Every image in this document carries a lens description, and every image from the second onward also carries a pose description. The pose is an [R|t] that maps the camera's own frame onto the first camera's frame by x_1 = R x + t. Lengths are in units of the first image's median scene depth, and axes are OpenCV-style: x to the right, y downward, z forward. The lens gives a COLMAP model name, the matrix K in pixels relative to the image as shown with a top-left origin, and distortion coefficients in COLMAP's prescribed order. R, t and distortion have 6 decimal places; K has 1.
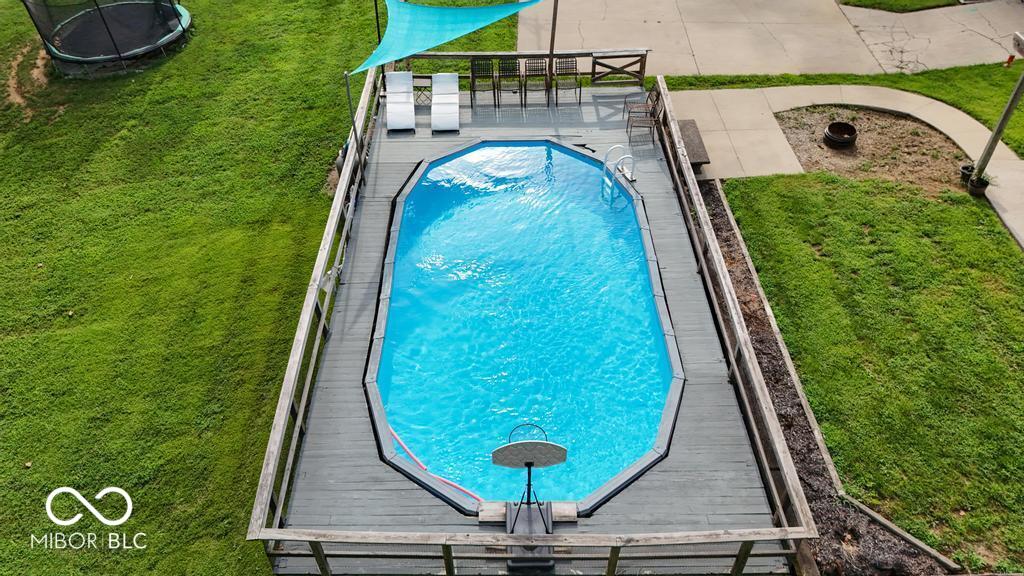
lens RADIAL K [[754.8, 0, 508.5], [0, 754.8, 291.3], [0, 0, 1]] dist [0.081094, -0.082172]
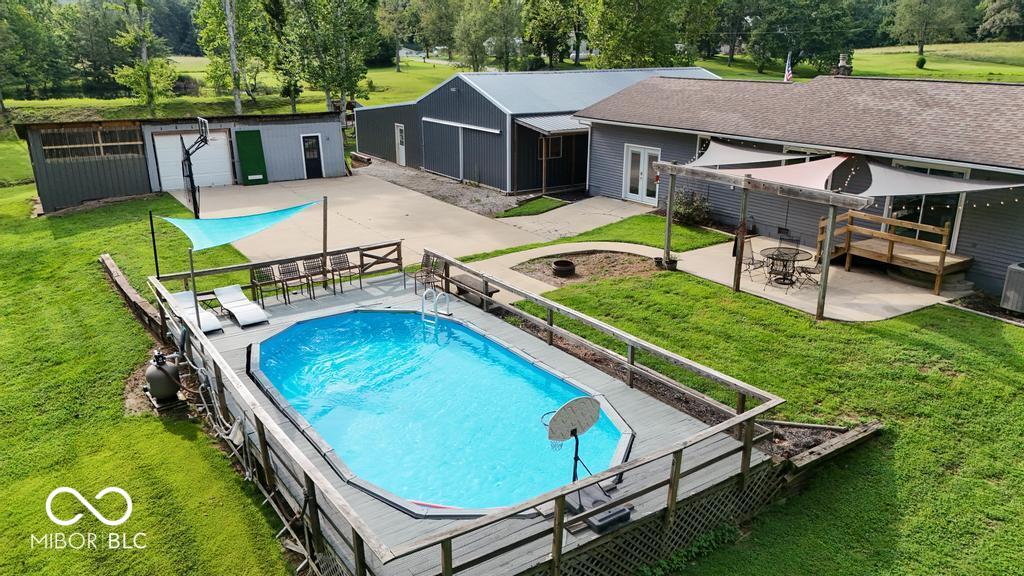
lens RADIAL K [[754.8, 0, 508.5], [0, 754.8, 291.3], [0, 0, 1]] dist [0.081094, -0.082172]
pose [[0.829852, -0.169371, 0.531657, -0.343259], [0.380257, 0.868966, -0.316707, 0.206444], [-0.408351, 0.464986, 0.785517, 0.042048]]
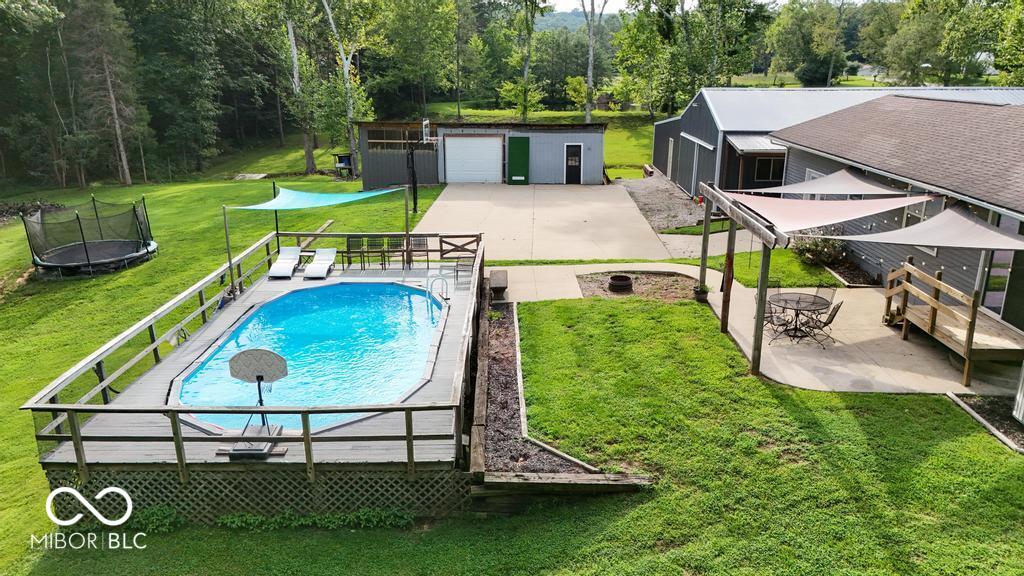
lens RADIAL K [[754.8, 0, 508.5], [0, 754.8, 291.3], [0, 0, 1]] dist [0.081094, -0.082172]
pose [[0.999841, 0.010081, -0.014722, 0.267633], [-0.015599, 0.894441, -0.446913, 0.381701], [0.008663, 0.447072, 0.894456, -0.131586]]
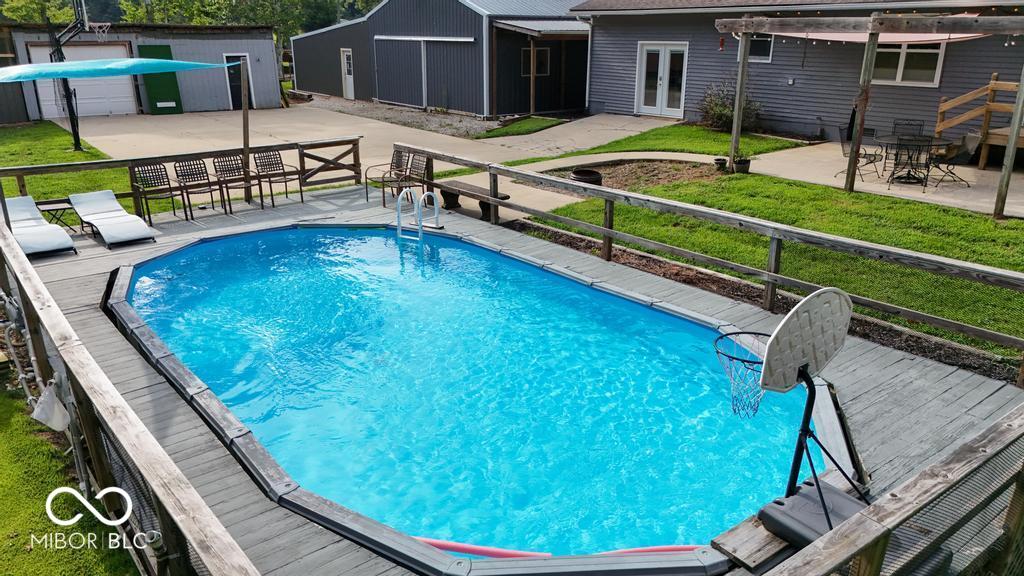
lens RADIAL K [[754.8, 0, 508.5], [0, 754.8, 291.3], [0, 0, 1]] dist [0.081094, -0.082172]
pose [[0.787789, -0.195295, 0.584165, -0.222091], [0.417361, 0.866740, -0.273077, 0.135130], [-0.452988, 0.458935, 0.764317, 0.392733]]
